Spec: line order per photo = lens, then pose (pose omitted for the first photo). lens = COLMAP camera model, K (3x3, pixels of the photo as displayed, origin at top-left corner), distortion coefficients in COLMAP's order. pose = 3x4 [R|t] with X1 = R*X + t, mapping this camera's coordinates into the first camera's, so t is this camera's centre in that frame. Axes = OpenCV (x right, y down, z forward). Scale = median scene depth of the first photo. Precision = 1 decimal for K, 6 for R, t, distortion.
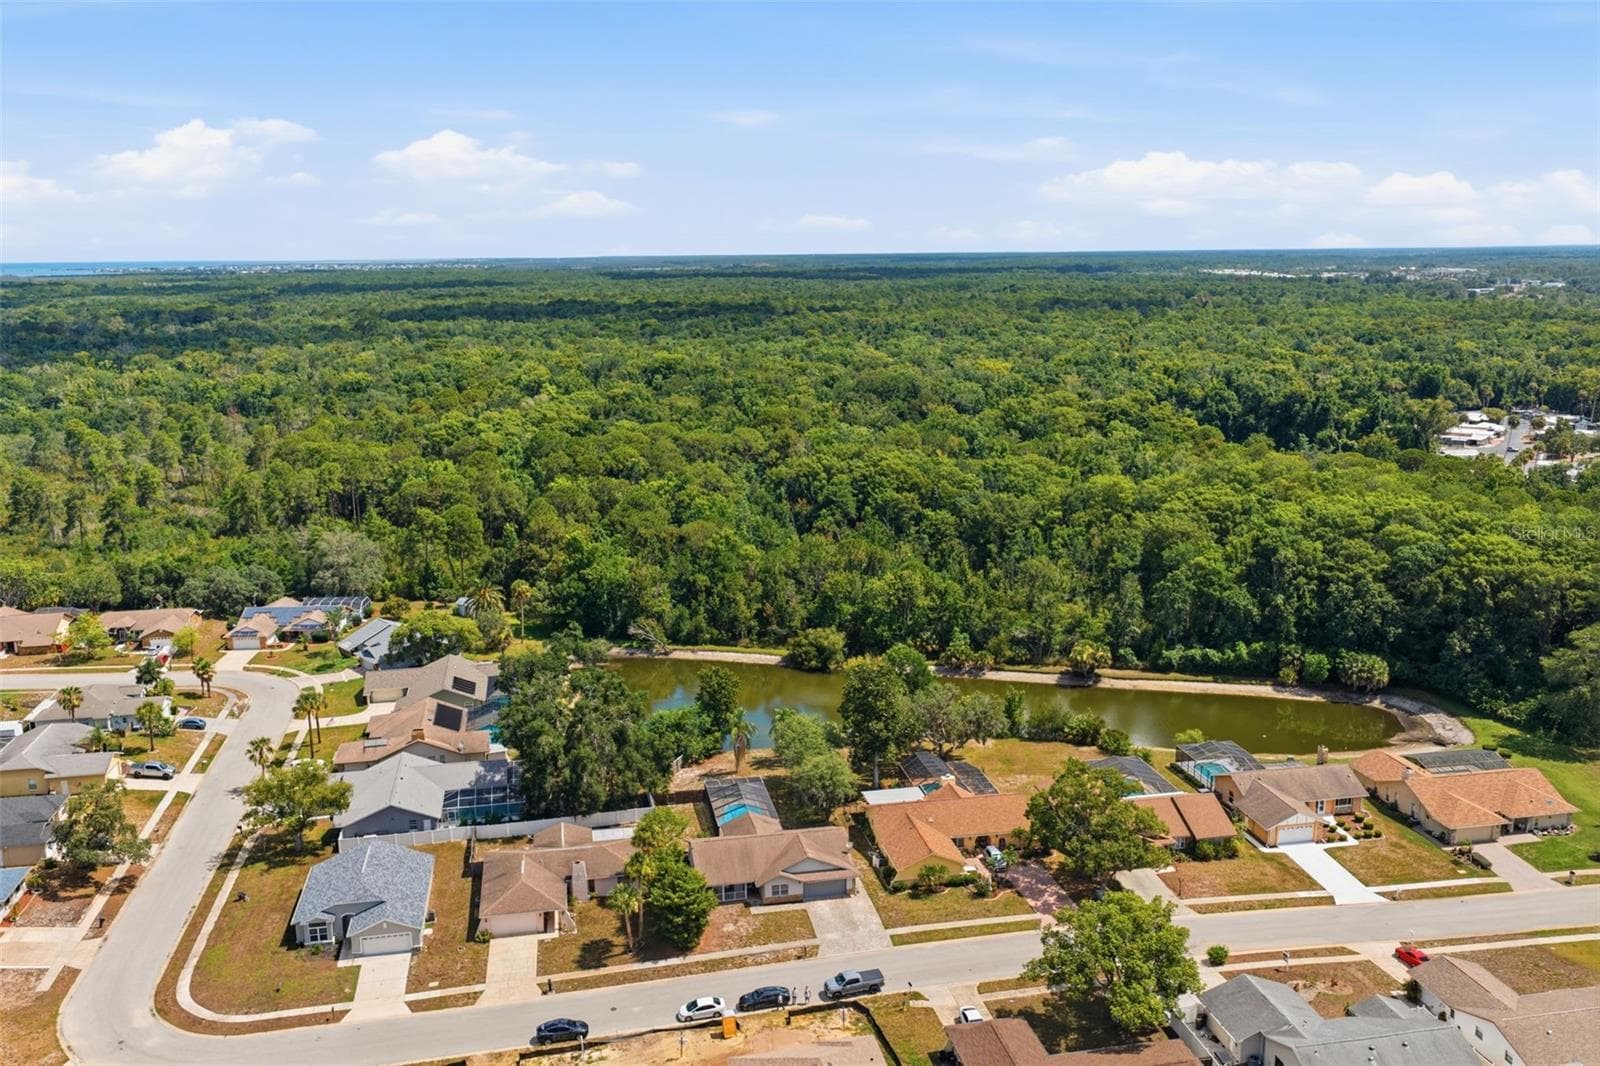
lens RADIAL K [[1331.8, 0, 800.0], [0, 1331.8, 533.0], [0, 0, 1]] dist [0.029768, -0.051279]
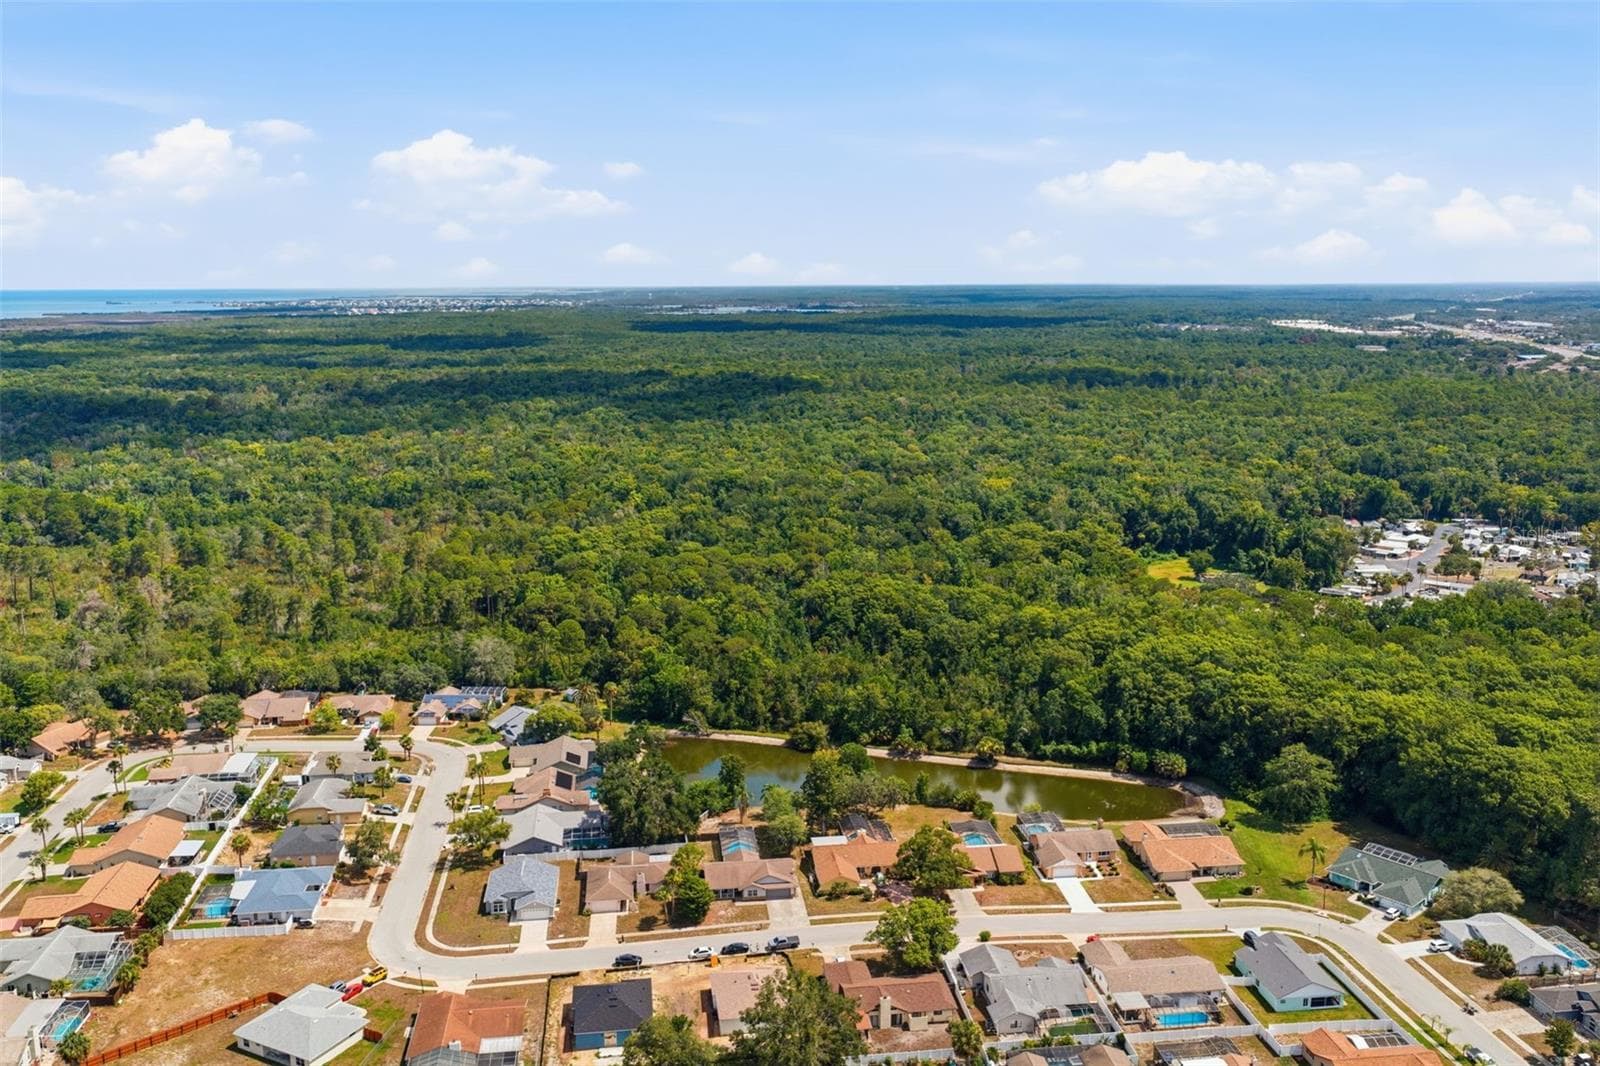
lens RADIAL K [[1331.8, 0, 800.0], [0, 1331.8, 533.0], [0, 0, 1]] dist [0.029768, -0.051279]
pose [[0.997804, 0.017748, -0.063820, 0.105702], [-0.019056, 0.999620, -0.019942, -0.122309], [0.063441, 0.021114, 0.997762, -0.536895]]
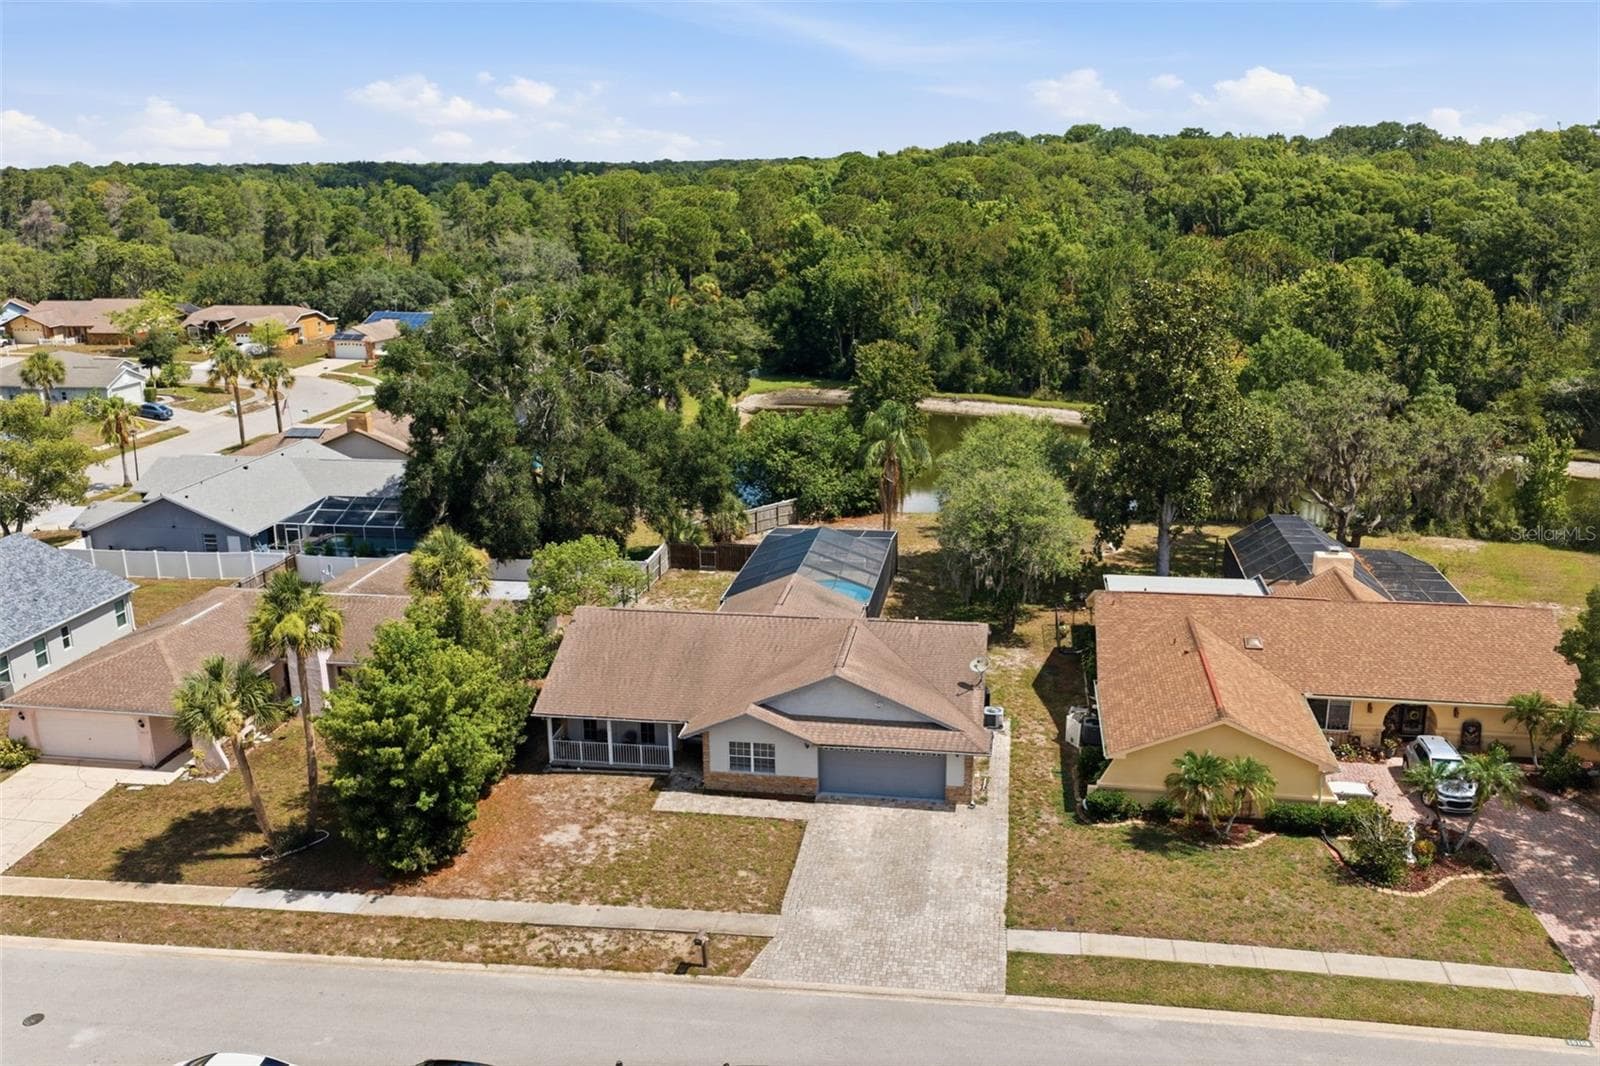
lens RADIAL K [[1331.8, 0, 800.0], [0, 1331.8, 533.0], [0, 0, 1]] dist [0.029768, -0.051279]
pose [[0.937315, 0.092563, -0.335966, 0.075741], [-0.069862, 0.994418, 0.079067, 0.124694], [0.341410, -0.050640, 0.938549, 0.469233]]
